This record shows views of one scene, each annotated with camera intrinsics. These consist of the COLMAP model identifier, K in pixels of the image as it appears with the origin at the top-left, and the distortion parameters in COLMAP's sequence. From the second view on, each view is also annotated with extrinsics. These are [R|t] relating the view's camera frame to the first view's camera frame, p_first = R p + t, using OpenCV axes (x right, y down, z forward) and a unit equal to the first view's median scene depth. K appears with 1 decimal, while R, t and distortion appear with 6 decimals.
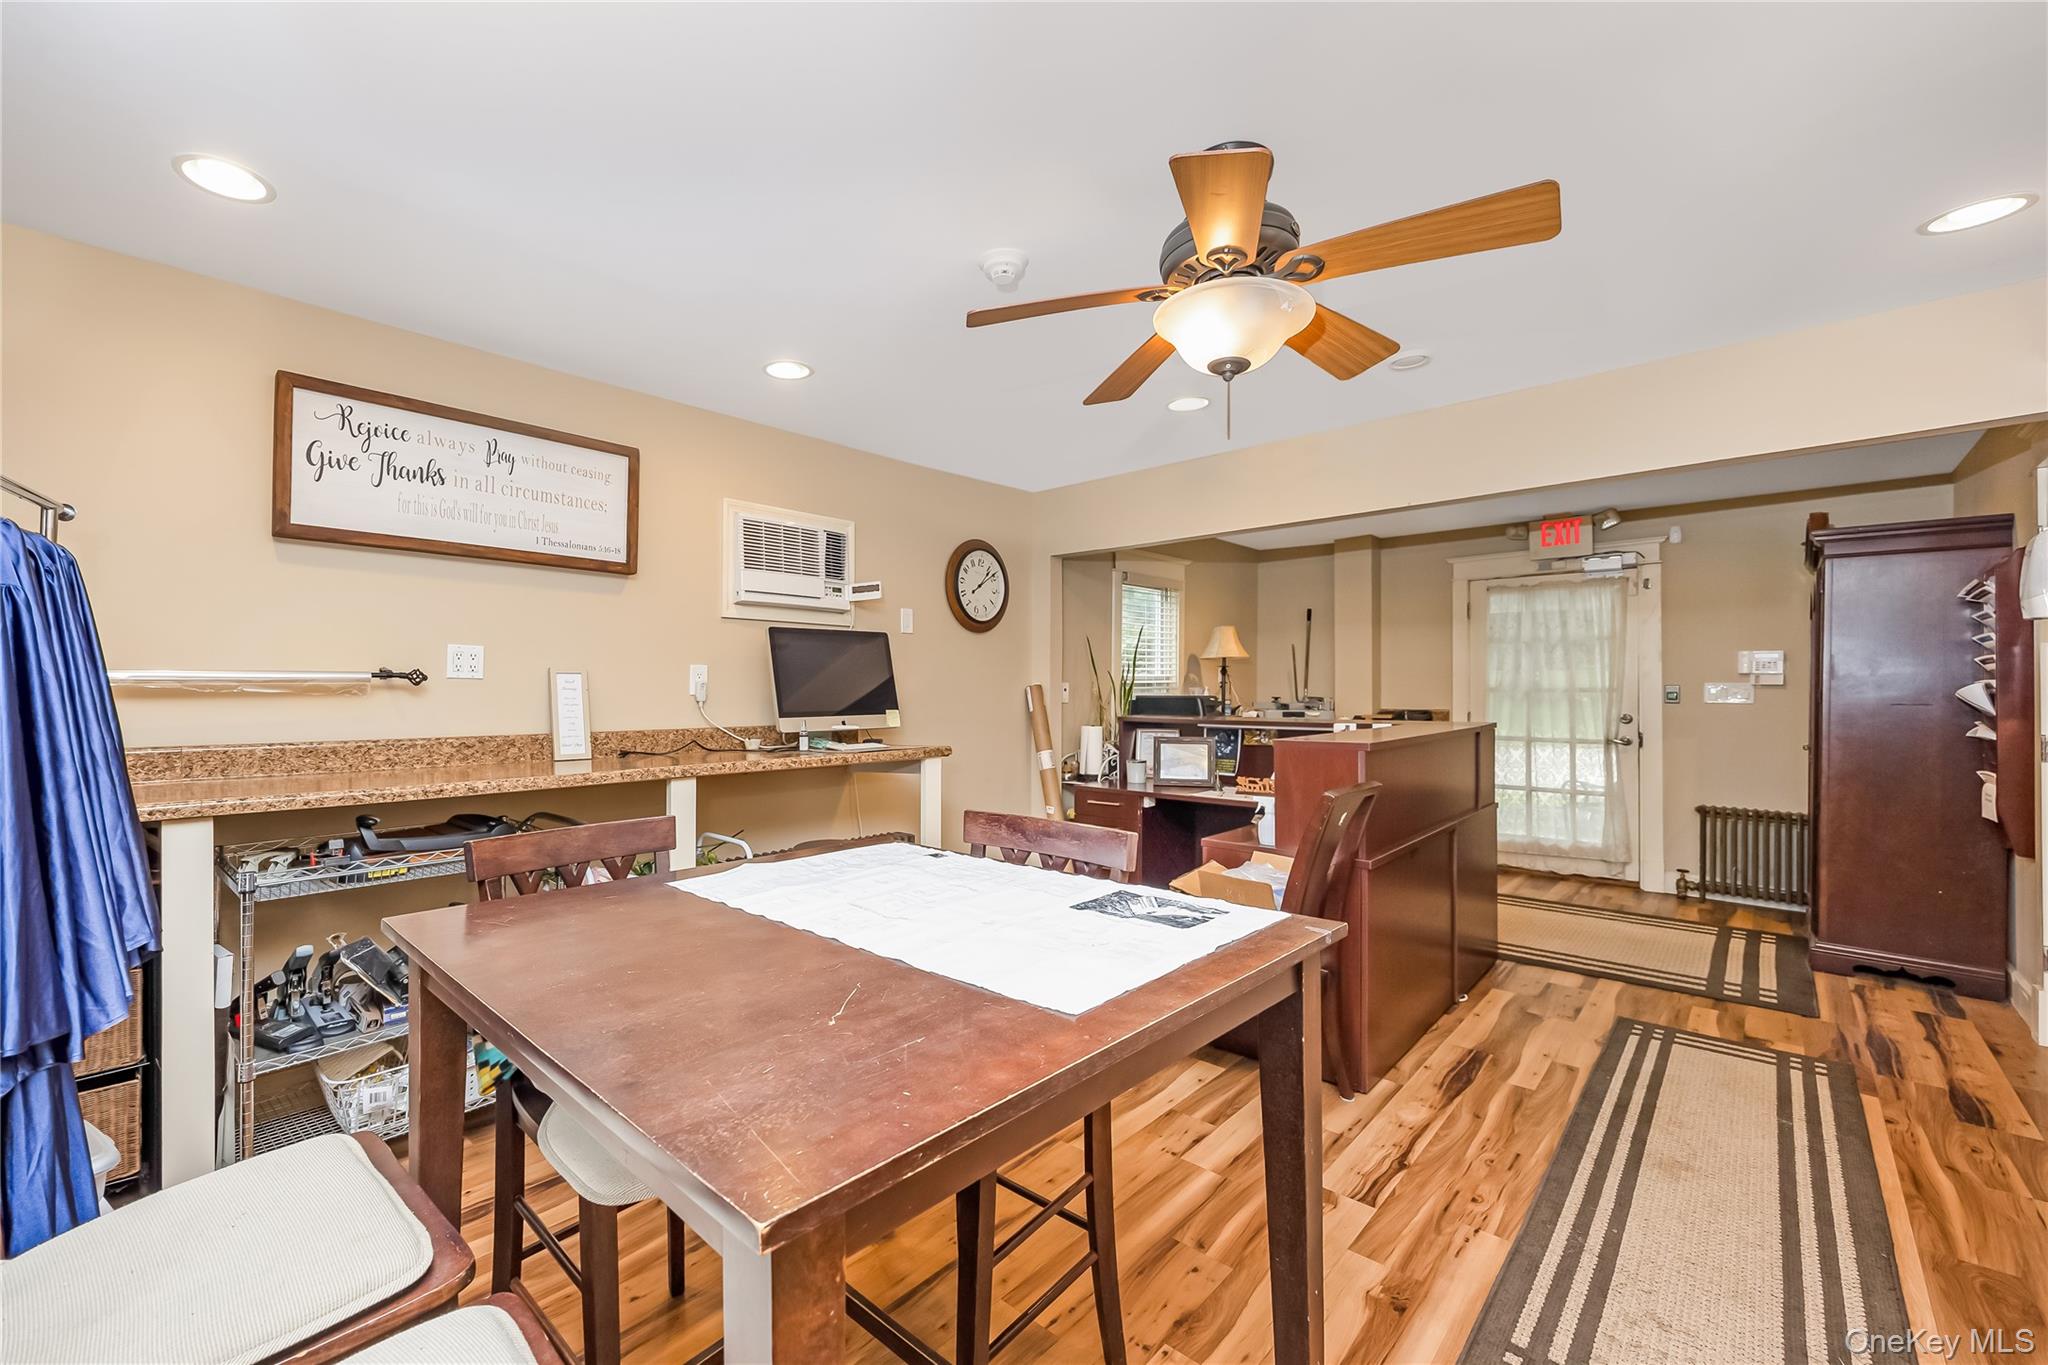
lens RADIAL K [[798.8, 0, 1016.2], [0, 798.8, 691.1], [0, 0, 1]] dist [0.004254, -0.000191]
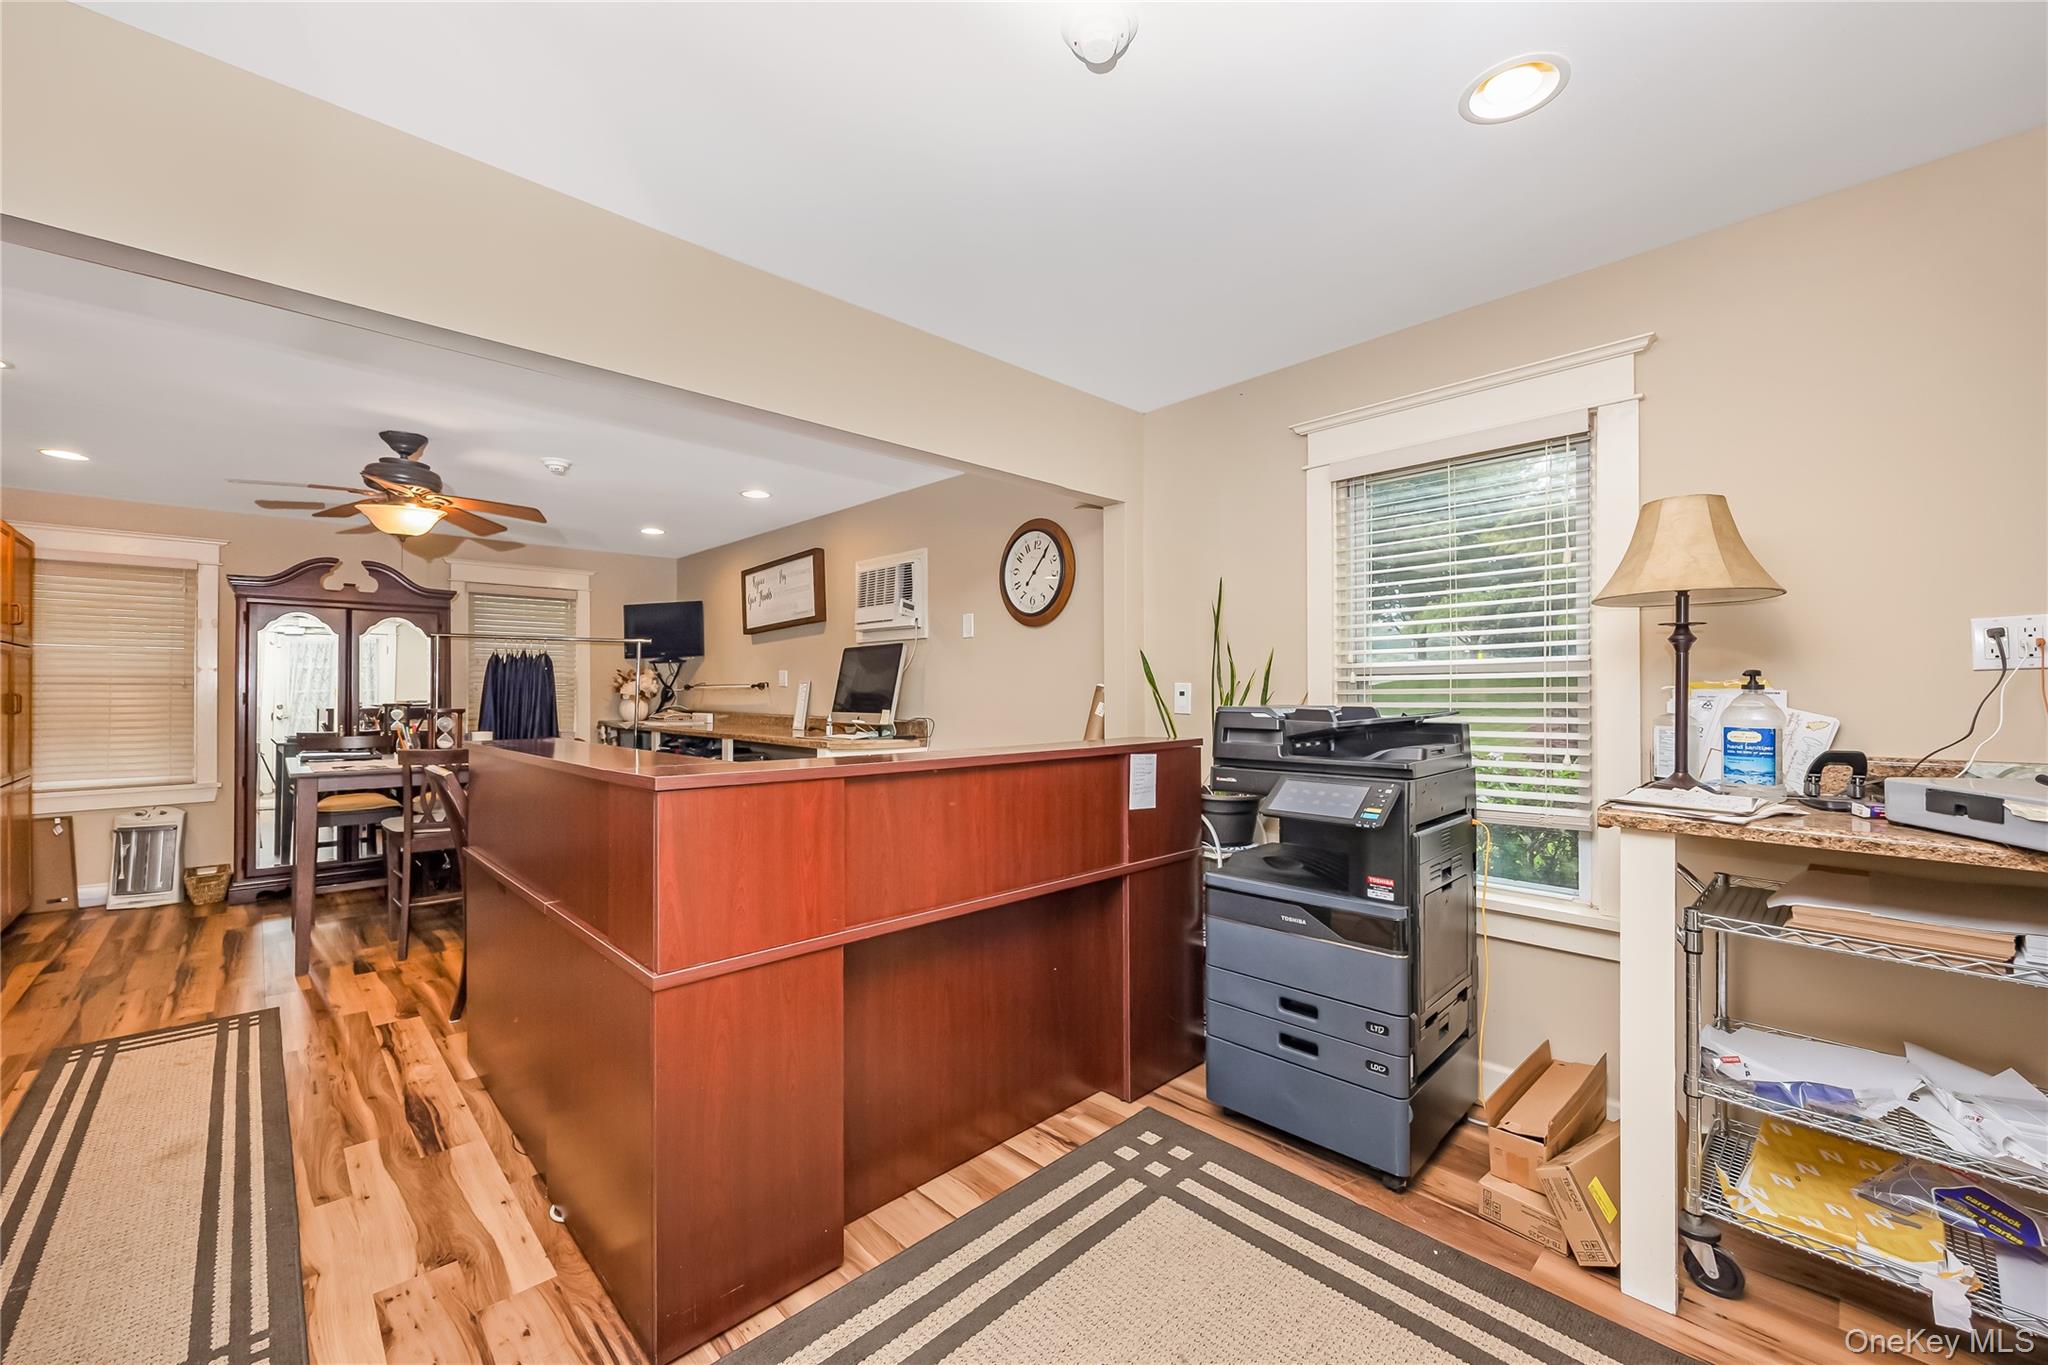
lens RADIAL K [[798.8, 0, 925.7], [0, 798.8, 686.9], [0, 0, 1]] dist [0.004254, -0.000191]
pose [[-0.117721, -0.001710, -0.993045, 1.310785], [0.002790, 0.999994, -0.002053, -0.009657], [0.993043, -0.003012, -0.117716, 1.573463]]
